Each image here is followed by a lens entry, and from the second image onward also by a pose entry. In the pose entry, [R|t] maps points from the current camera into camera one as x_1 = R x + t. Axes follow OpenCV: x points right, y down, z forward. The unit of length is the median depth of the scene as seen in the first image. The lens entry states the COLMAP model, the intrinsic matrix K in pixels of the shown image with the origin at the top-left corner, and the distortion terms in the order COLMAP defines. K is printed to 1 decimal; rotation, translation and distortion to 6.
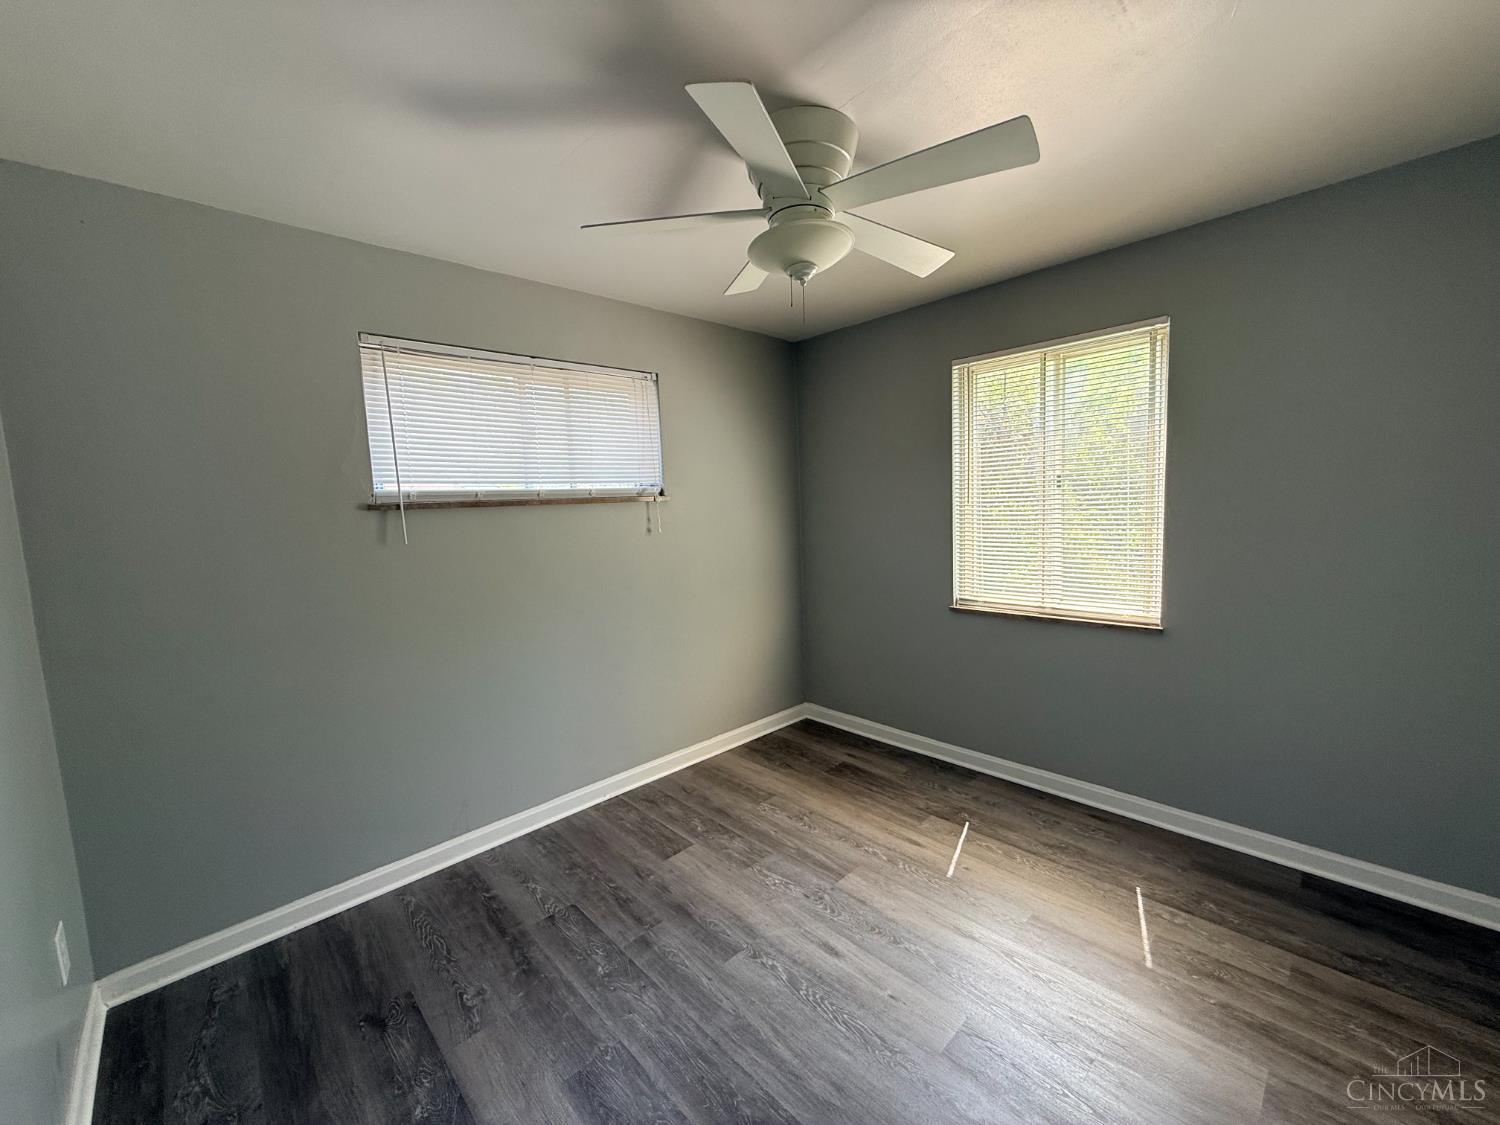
lens RADIAL K [[597.8, 0, 746.1], [0, 597.8, 562.1], [0, 0, 1]] dist [-0.001096, 0.000143]
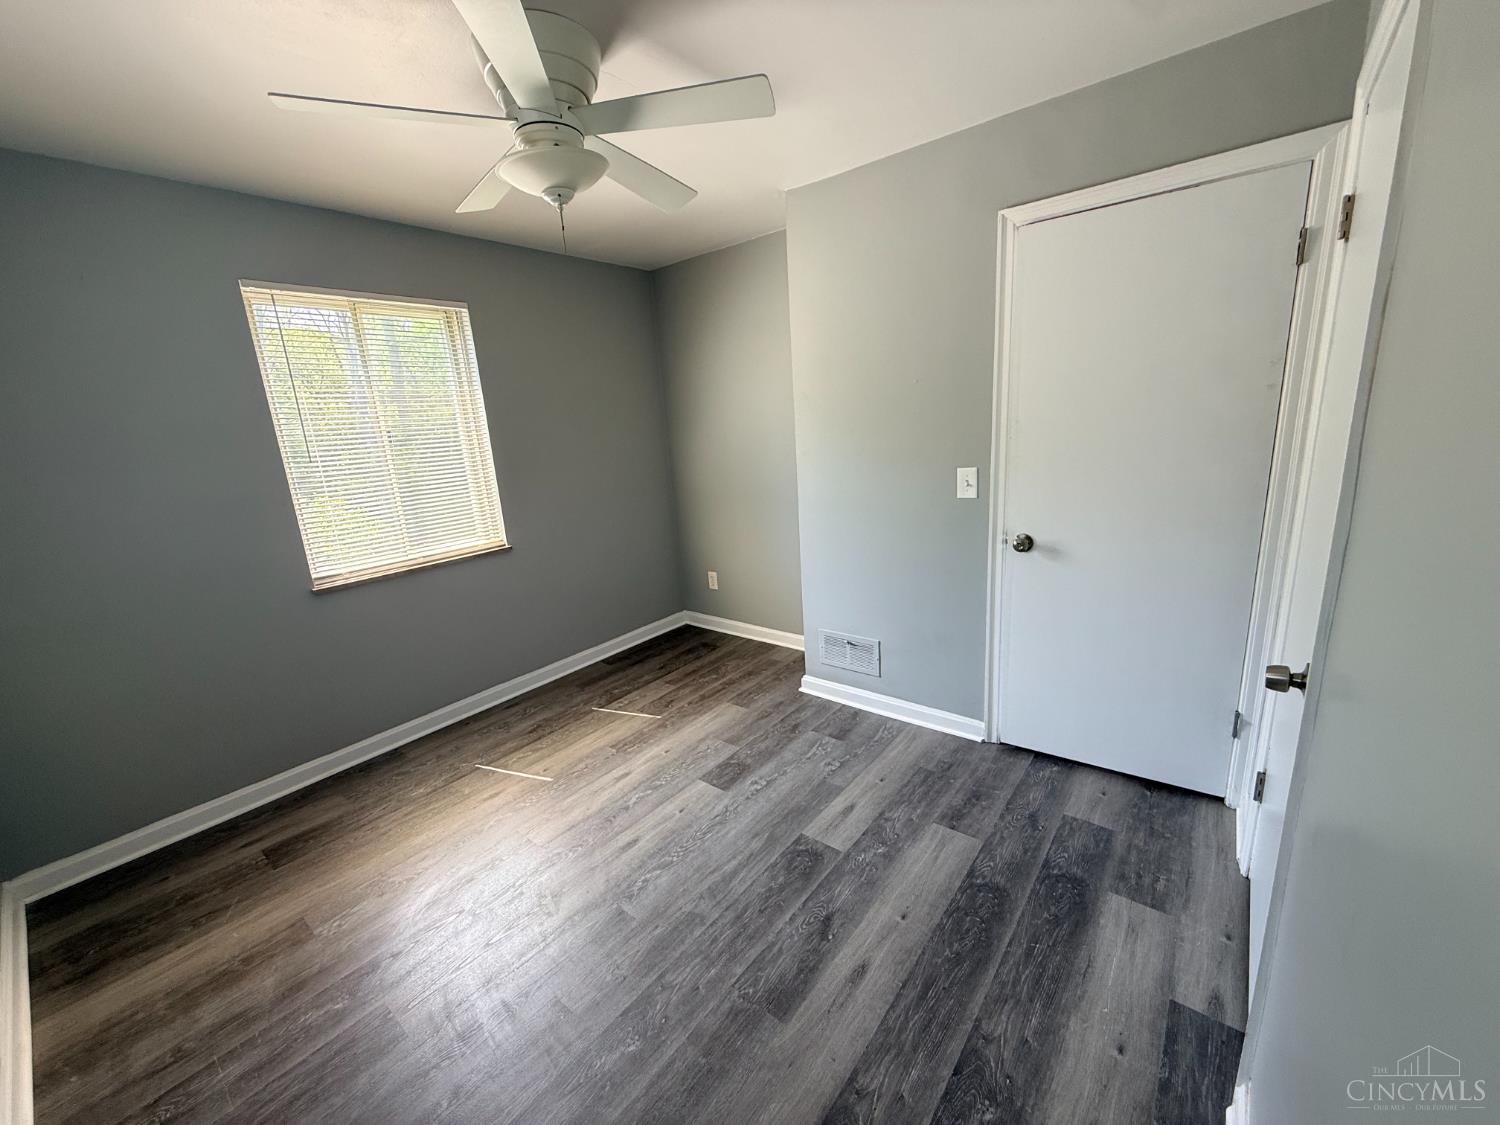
lens RADIAL K [[597.8, 0, 746.1], [0, 597.8, 562.1], [0, 0, 1]] dist [-0.001096, 0.000143]
pose [[-0.127859, -0.186531, 0.974094, -0.754711], [0.169187, 0.963657, 0.206740, -0.045936], [-0.977255, 0.191237, -0.091654, 0.680921]]
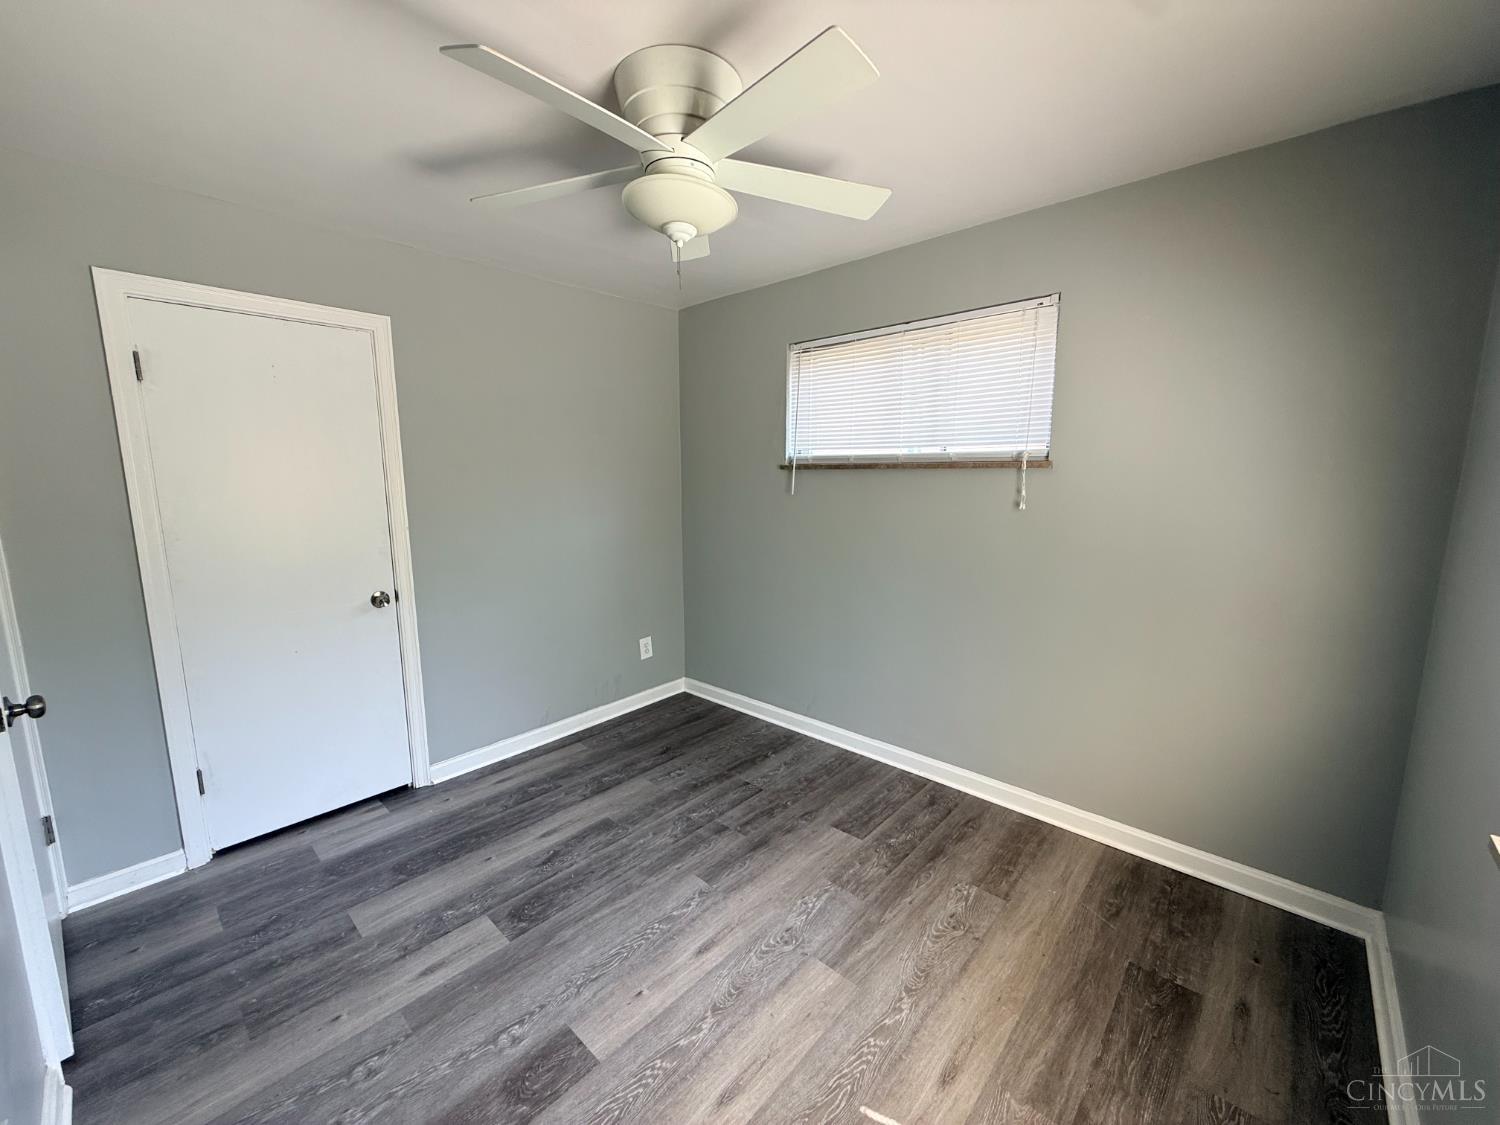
lens RADIAL K [[597.8, 0, 746.1], [0, 597.8, 562.1], [0, 0, 1]] dist [-0.001096, 0.000143]
pose [[0.069326, 0.188663, -0.979592, 0.839210], [-0.096519, 0.978616, 0.181644, -0.121440], [0.992914, 0.081957, 0.086053, 0.802701]]
